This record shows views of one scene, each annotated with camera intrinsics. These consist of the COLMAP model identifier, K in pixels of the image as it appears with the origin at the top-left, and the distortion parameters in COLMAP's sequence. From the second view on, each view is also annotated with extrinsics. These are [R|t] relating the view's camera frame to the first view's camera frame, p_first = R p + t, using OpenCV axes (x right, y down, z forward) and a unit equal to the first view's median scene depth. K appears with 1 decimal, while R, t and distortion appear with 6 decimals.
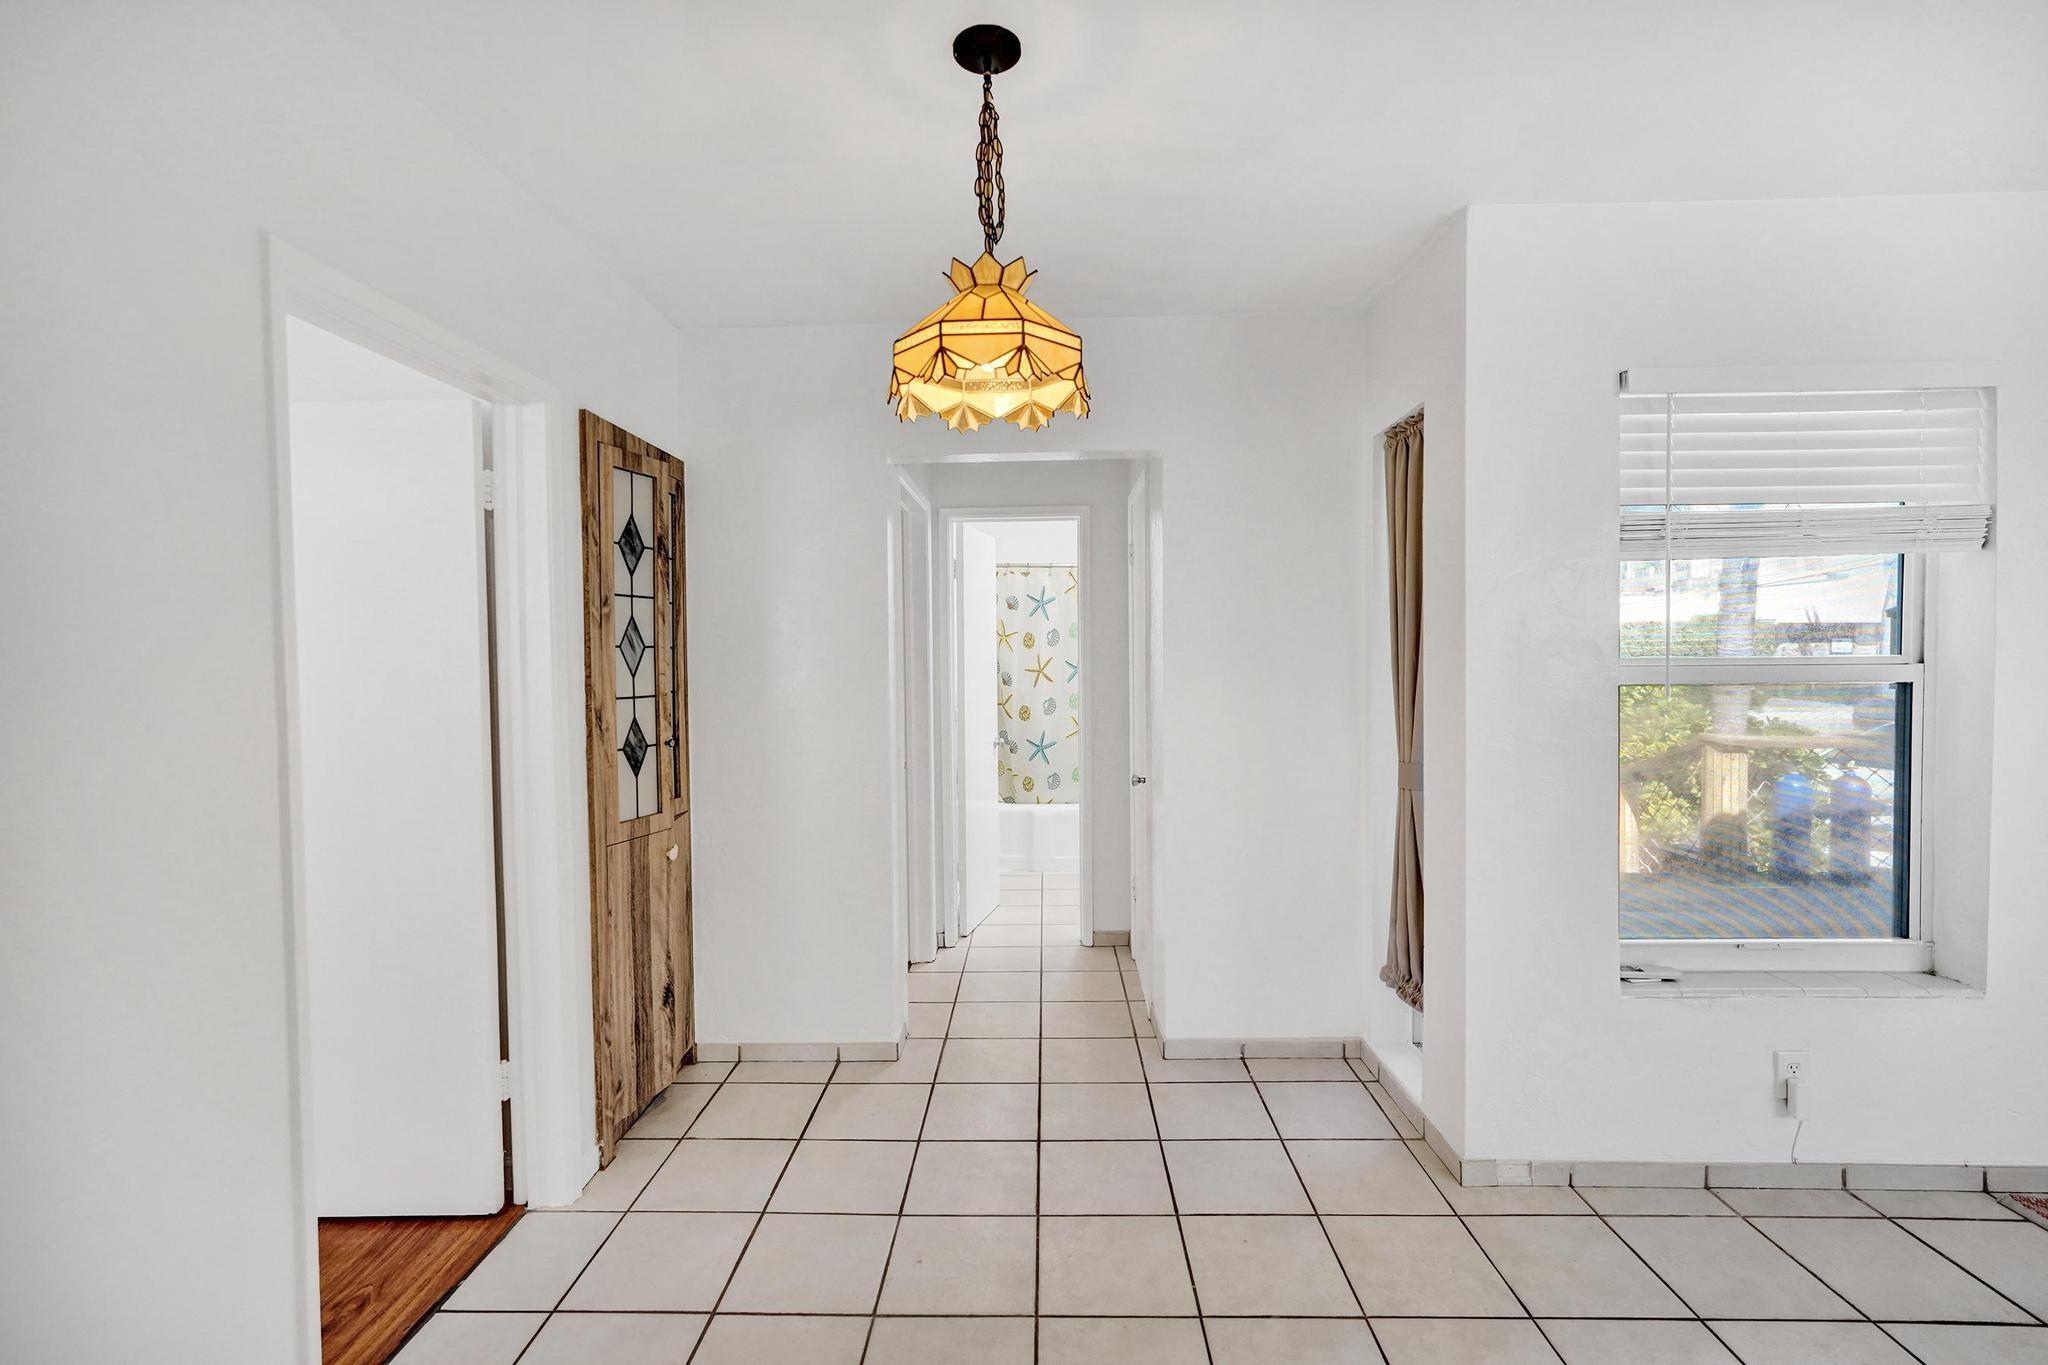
lens RADIAL K [[910.9, 0, 1025.1], [0, 910.9, 685.7], [0, 0, 1]] dist [-0.024019, 0.012901]
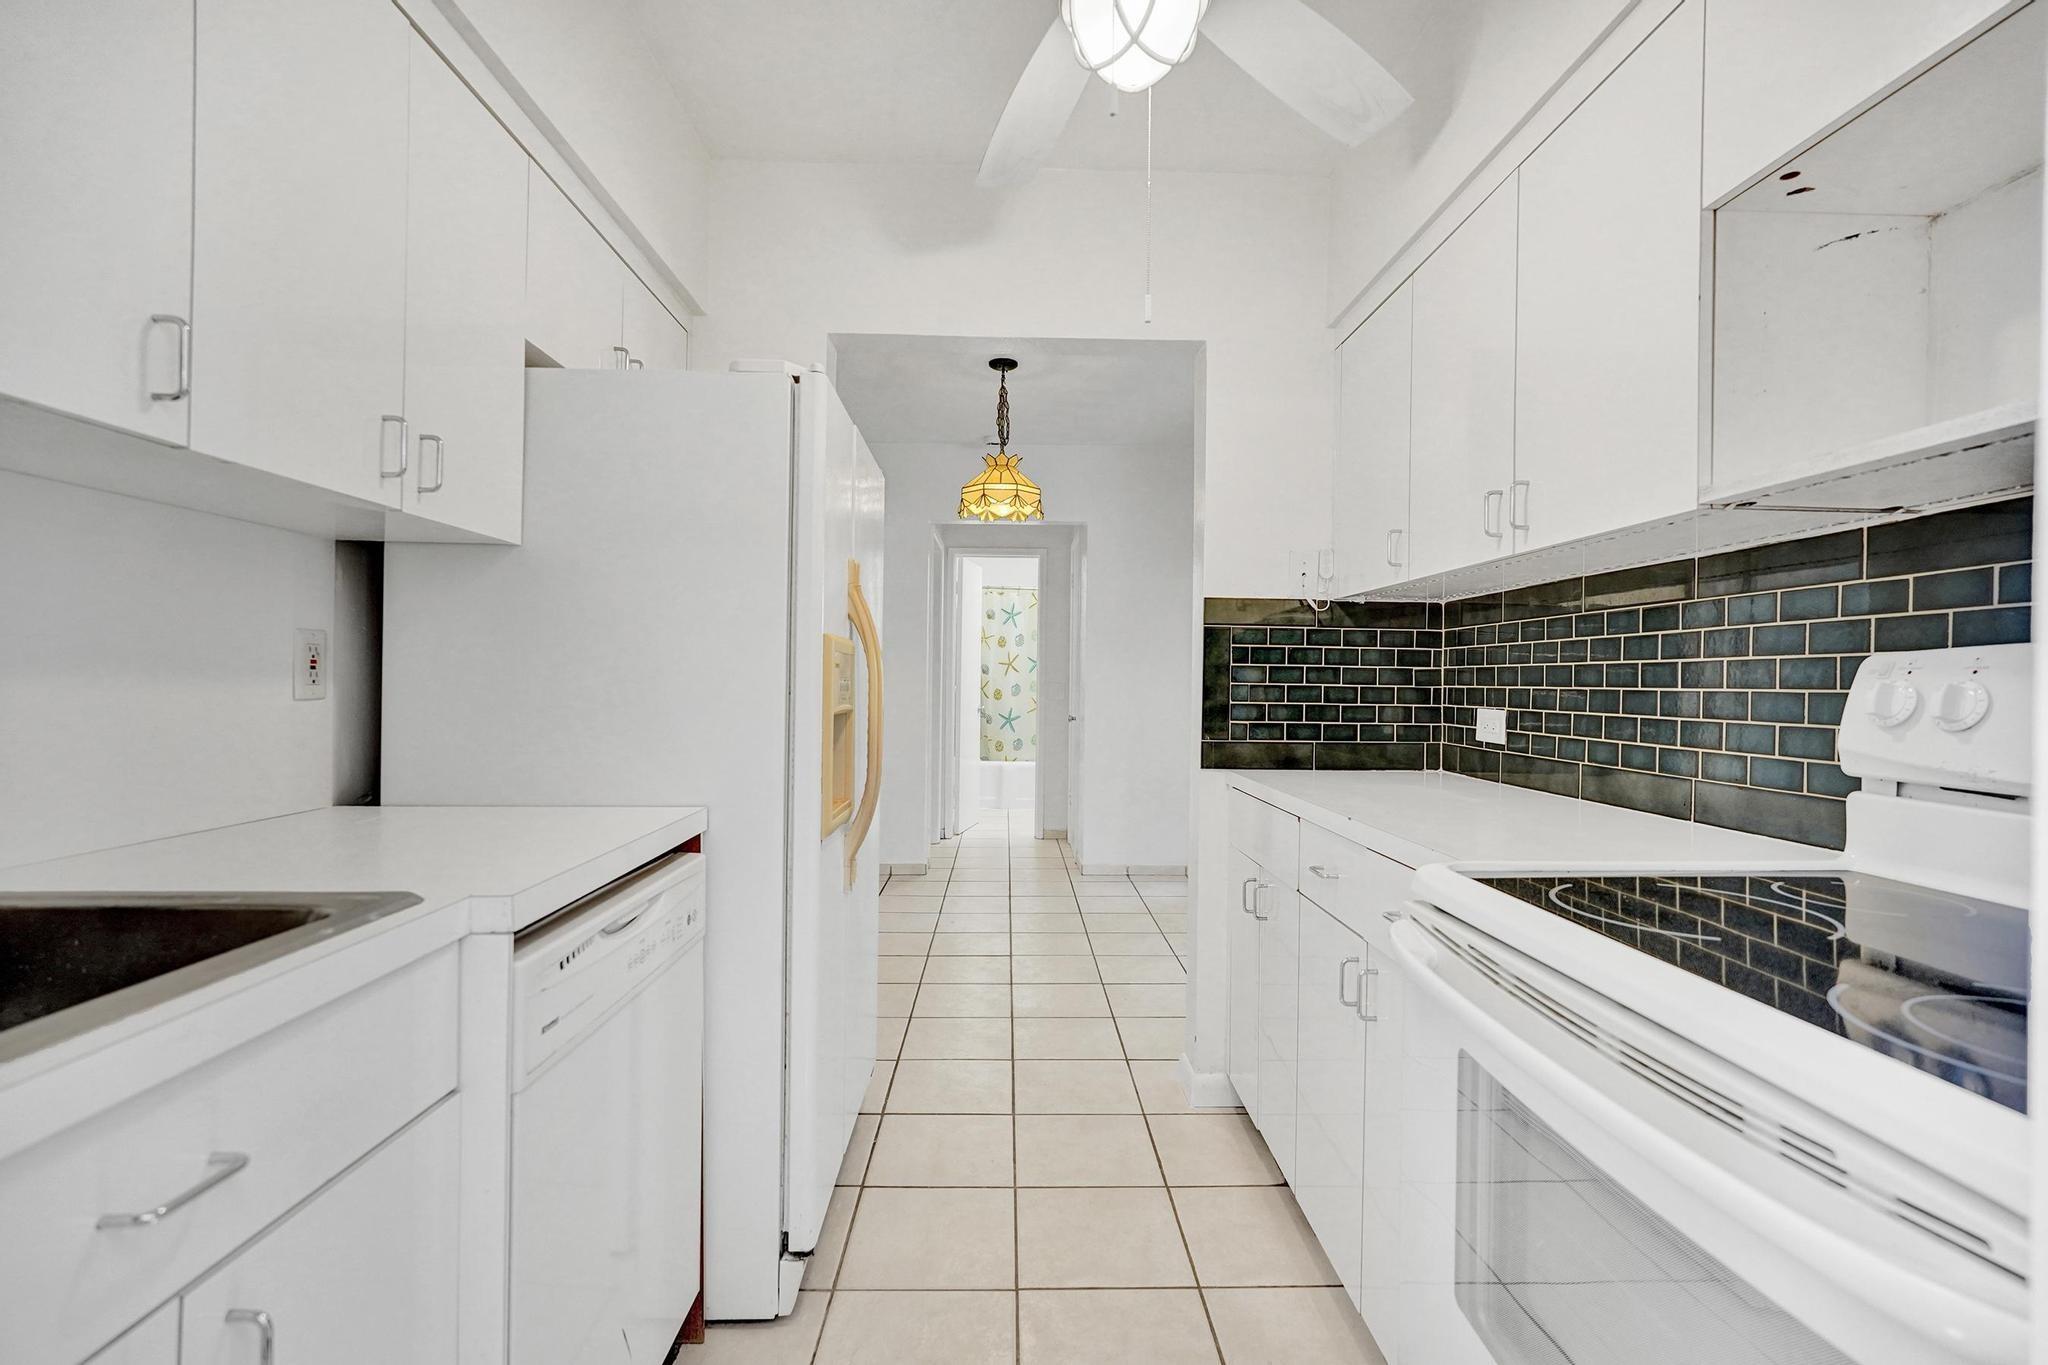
lens RADIAL K [[910.9, 0, 1025.1], [0, 910.9, 685.7], [0, 0, 1]] dist [-0.024019, 0.012901]
pose [[0.998790, 0.020951, 0.044502, -0.023811], [-0.019618, 0.999352, -0.030179, 0.065754], [-0.045106, 0.029270, 0.998553, -0.436096]]
